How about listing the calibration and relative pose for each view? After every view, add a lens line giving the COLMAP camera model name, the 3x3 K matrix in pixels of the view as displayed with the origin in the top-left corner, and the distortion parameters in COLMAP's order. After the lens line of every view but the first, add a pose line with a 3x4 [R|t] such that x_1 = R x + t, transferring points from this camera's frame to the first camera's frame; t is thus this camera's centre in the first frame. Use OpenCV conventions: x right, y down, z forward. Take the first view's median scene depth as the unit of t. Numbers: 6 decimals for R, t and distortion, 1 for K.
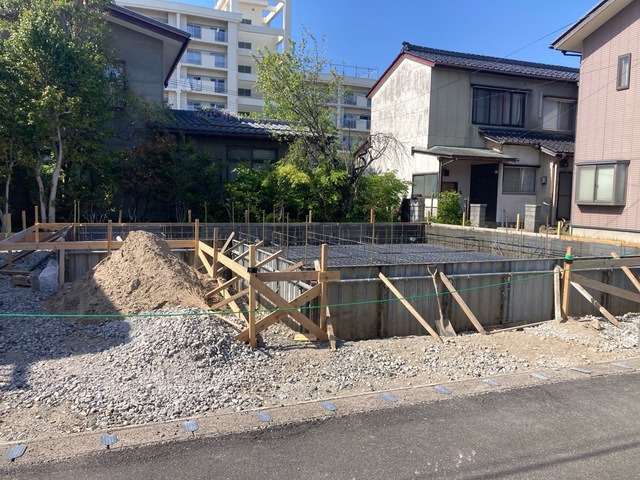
lens RADIAL K [[526.9, 0, 316.9], [0, 526.9, 242.4], [0, 0, 1]] dist [0.045050, -0.052547]
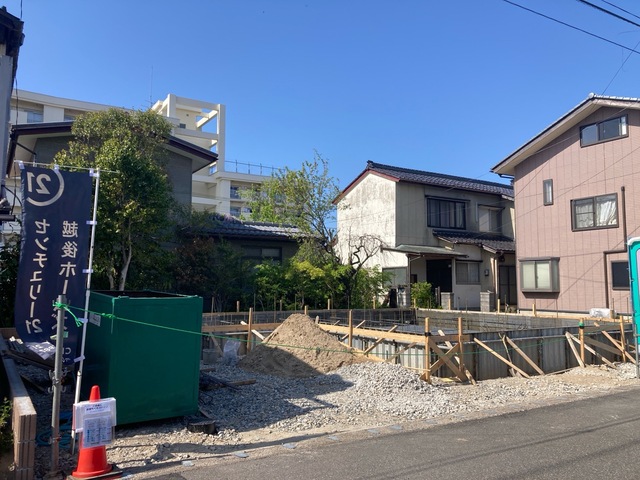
lens RADIAL K [[526.9, 0, 318.6], [0, 526.9, 242.7], [0, 0, 1]] dist [0.045050, -0.052547]
pose [[0.983468, 0.000365, 0.181084, -0.213440], [0.030629, 0.985254, -0.168335, 0.011329], [-0.178475, 0.171099, 0.968954, -0.154725]]
